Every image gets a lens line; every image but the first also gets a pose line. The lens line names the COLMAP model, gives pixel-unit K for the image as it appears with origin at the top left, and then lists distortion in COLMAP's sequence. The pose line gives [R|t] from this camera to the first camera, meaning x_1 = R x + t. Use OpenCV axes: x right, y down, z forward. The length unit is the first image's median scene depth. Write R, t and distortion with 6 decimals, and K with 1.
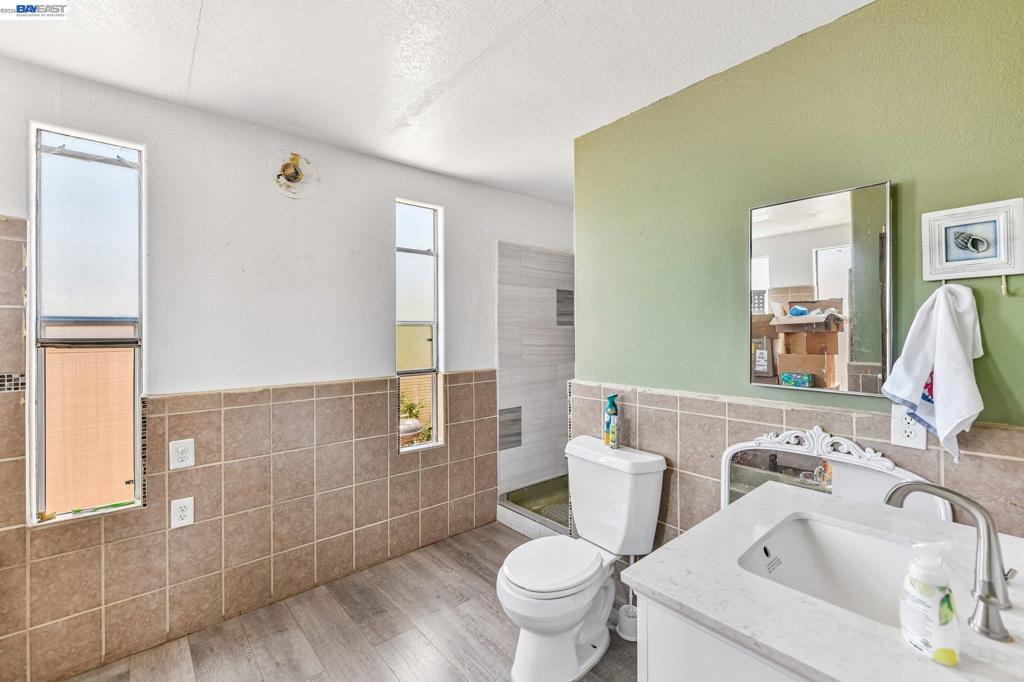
lens RADIAL K [[413.5, 0, 508.2], [0, 413.5, 335.2], [0, 0, 1]] dist [0.017807, -0.000405]
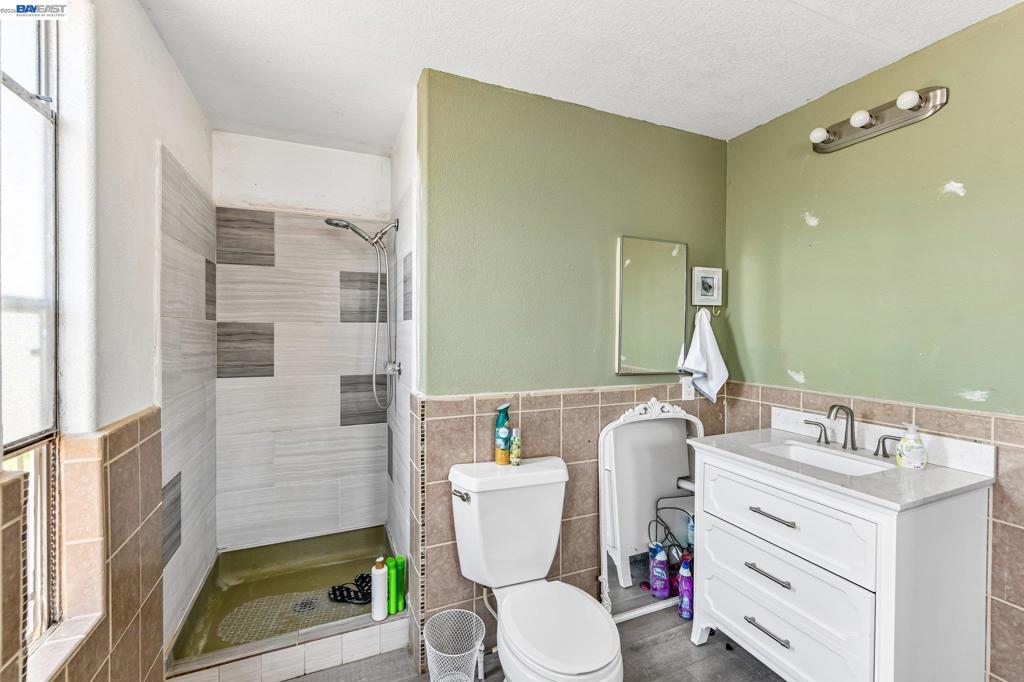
lens RADIAL K [[413.5, 0, 515.8], [0, 413.5, 338.1], [0, 0, 1]] dist [0.017807, -0.000405]
pose [[0.330216, -0.010458, 0.943847, -0.601271], [0.001363, 0.999943, 0.010603, -0.005517], [-0.943904, -0.002215, 0.330211, 0.750883]]
